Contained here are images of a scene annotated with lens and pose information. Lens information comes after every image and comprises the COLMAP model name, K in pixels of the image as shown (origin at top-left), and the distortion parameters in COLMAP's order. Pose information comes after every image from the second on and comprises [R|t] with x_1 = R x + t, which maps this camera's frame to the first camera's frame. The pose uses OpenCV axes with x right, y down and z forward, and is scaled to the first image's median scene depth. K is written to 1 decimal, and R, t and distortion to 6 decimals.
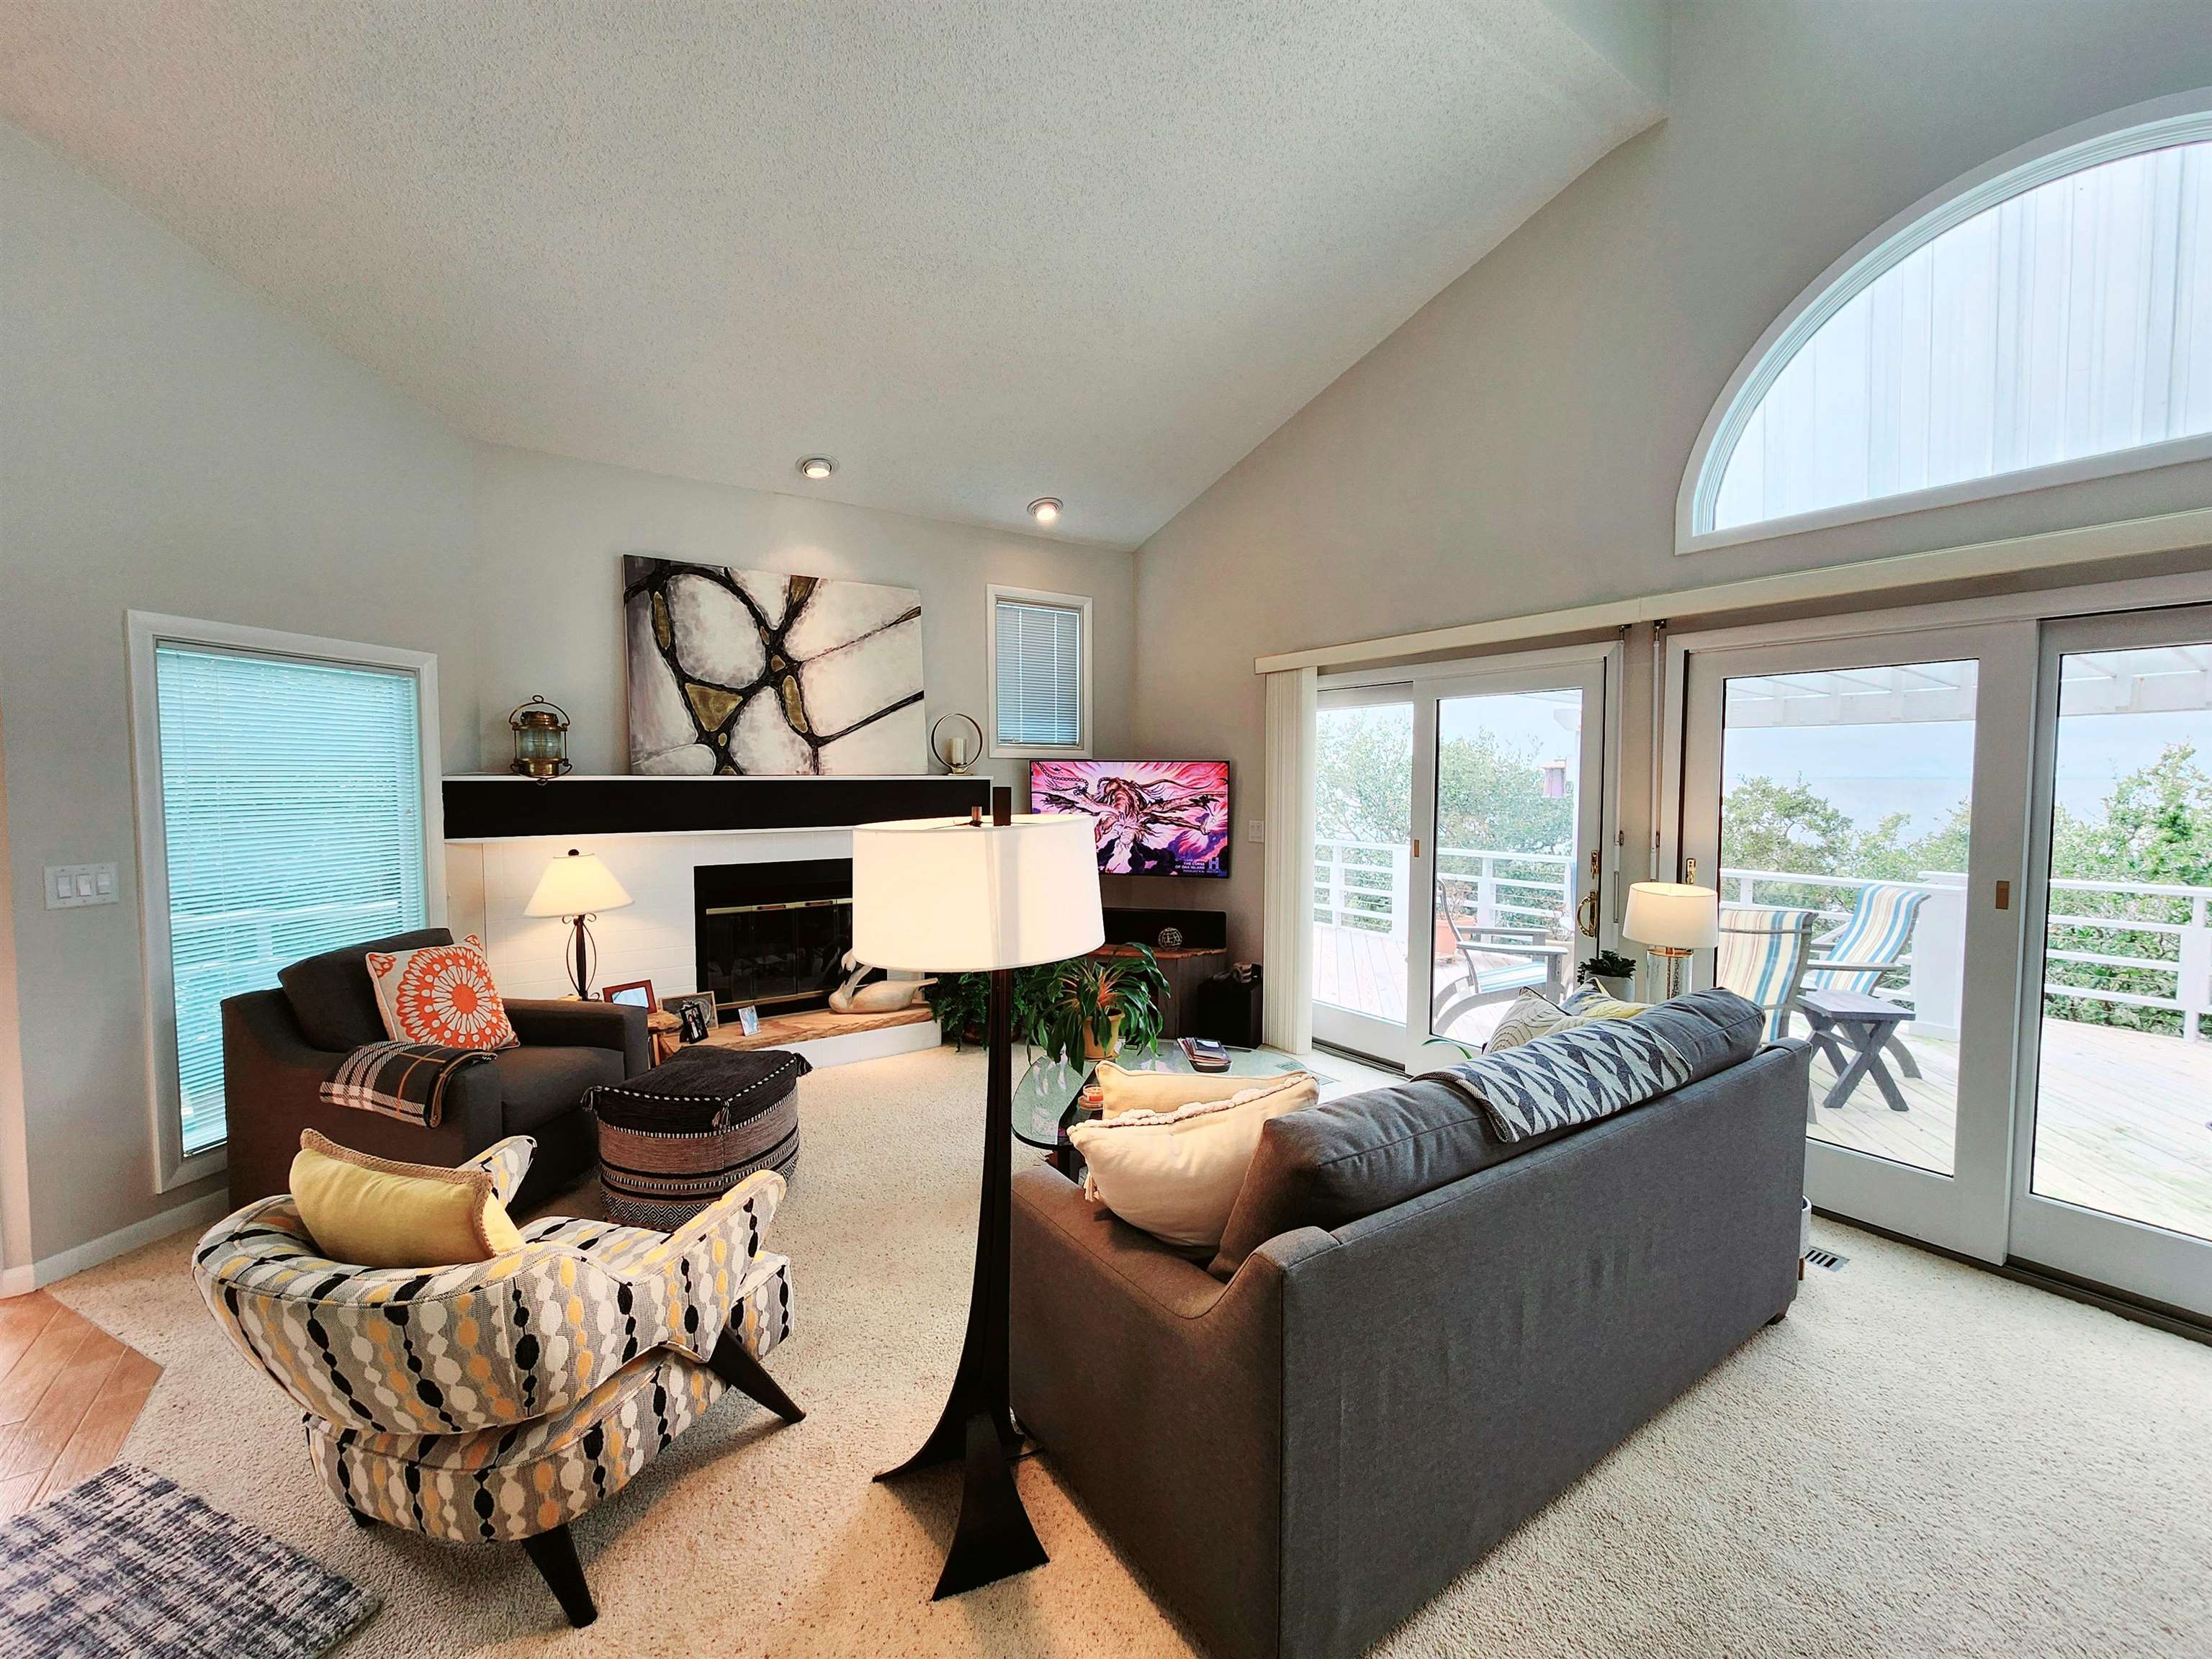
lens RADIAL K [[911.8, 0, 1111.8], [0, 911.8, 824.5], [0, 0, 1]] dist [0.000387, -0.000100]
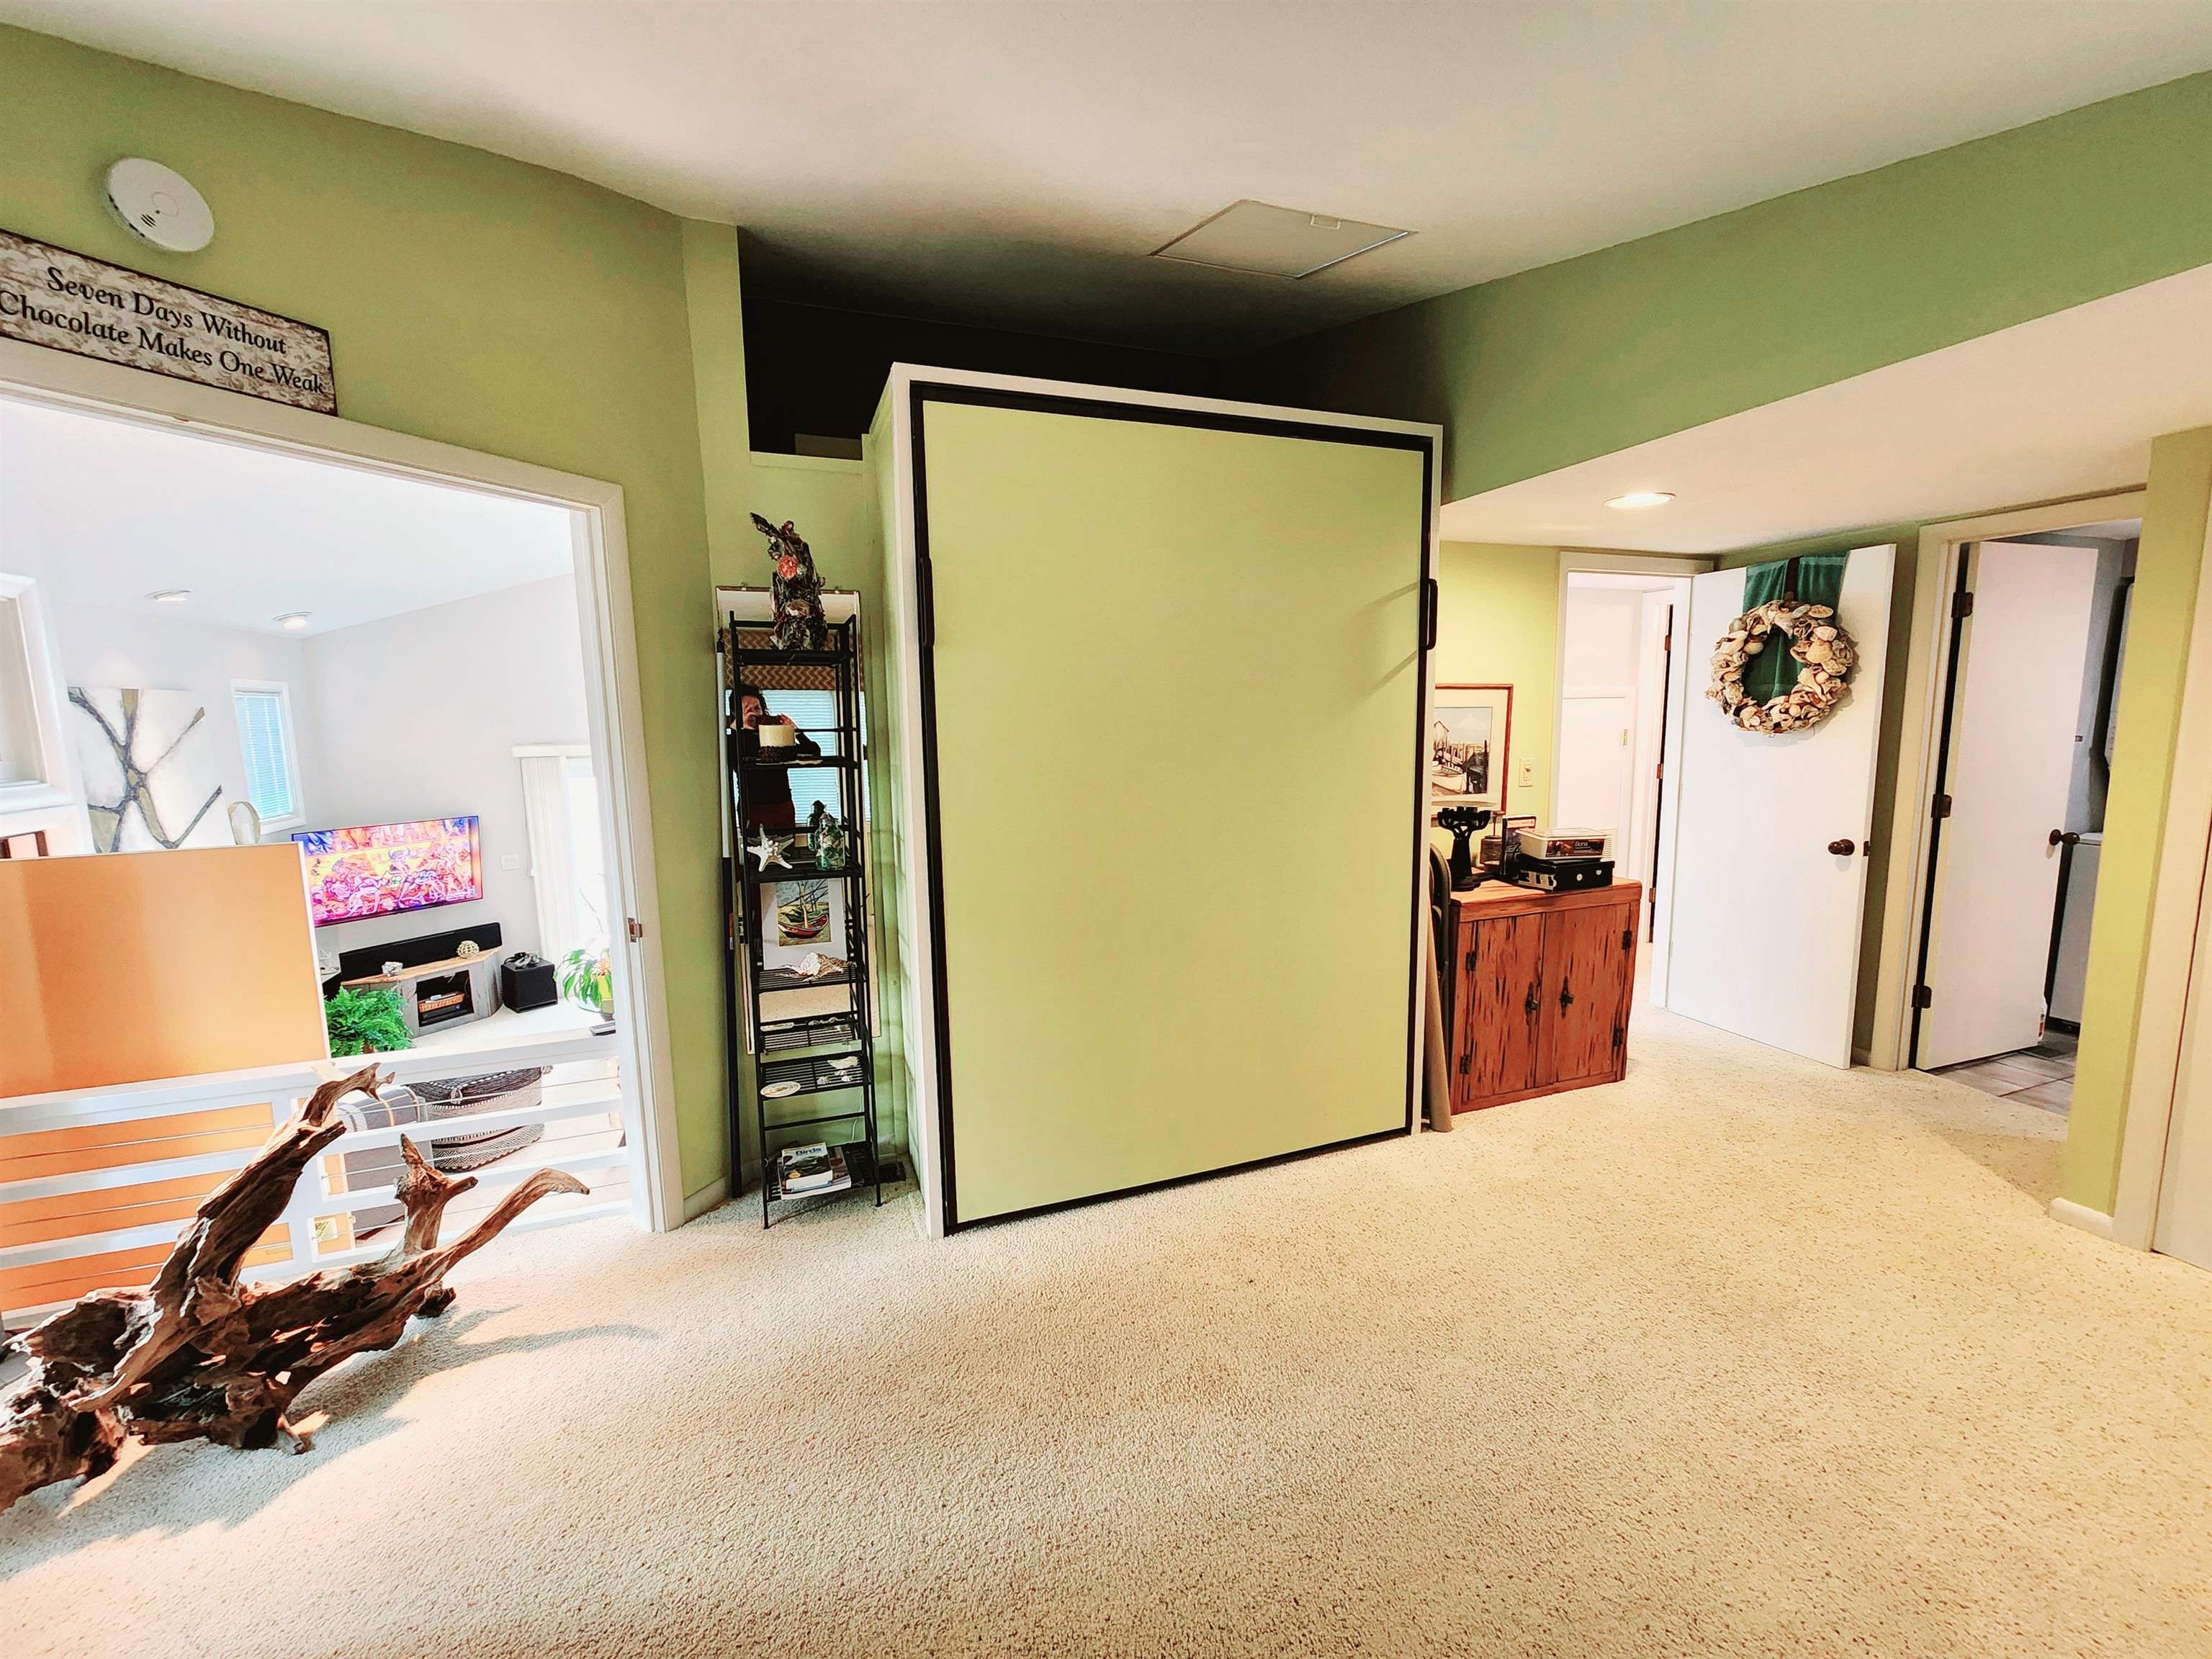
lens RADIAL K [[911.8, 0, 1111.8], [0, 911.8, 824.5], [0, 0, 1]] dist [0.000387, -0.000100]
pose [[0.242931, -0.123977, 0.962089, -1.118934], [0.063533, 0.991703, 0.111751, -0.172440], [-0.967961, 0.033977, 0.248792, -0.331905]]
